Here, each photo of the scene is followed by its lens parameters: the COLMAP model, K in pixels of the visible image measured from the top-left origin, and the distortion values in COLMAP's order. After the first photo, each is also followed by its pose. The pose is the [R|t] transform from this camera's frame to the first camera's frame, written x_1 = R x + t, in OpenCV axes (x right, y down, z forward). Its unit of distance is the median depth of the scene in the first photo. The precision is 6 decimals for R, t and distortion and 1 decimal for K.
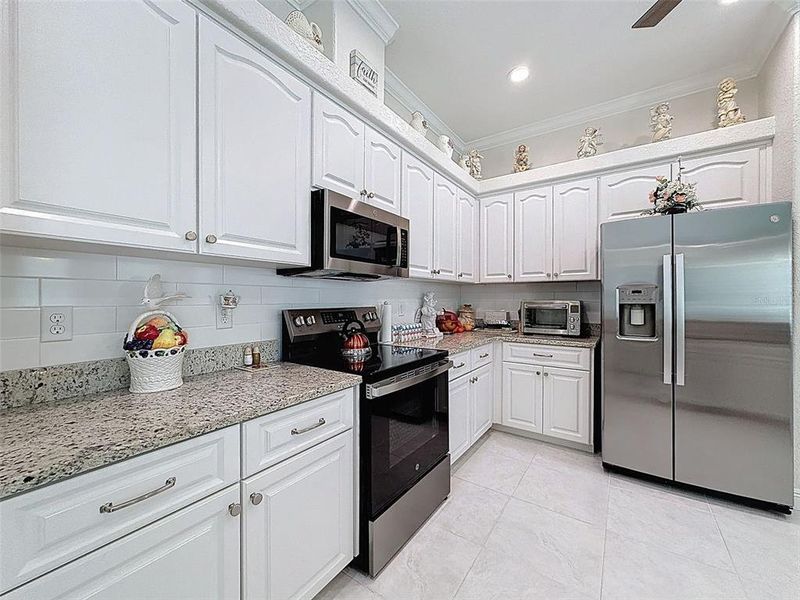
lens RADIAL K [[322.1, 0, 399.9], [0, 322.1, 301.0], [0, 0, 1]] dist [0.000972, 0.000205]
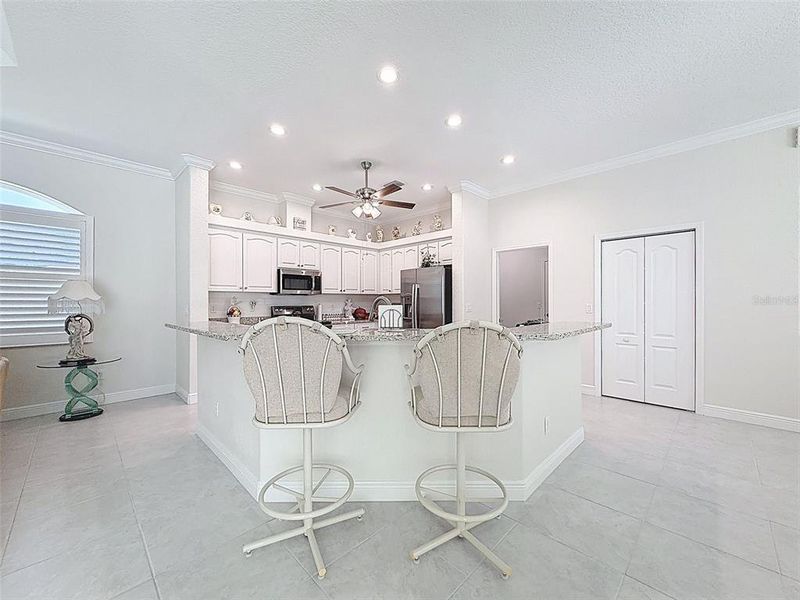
lens RADIAL K [[329.6, 0, 400.0], [0, 329.6, 300.0], [0, 0, 1]] dist [0.027148, 0.000079]
pose [[0.983772, -0.014808, -0.178809, 1.023655], [0.011106, 0.999703, -0.021685, 0.035458], [0.179077, 0.019348, 0.983645, -1.366451]]
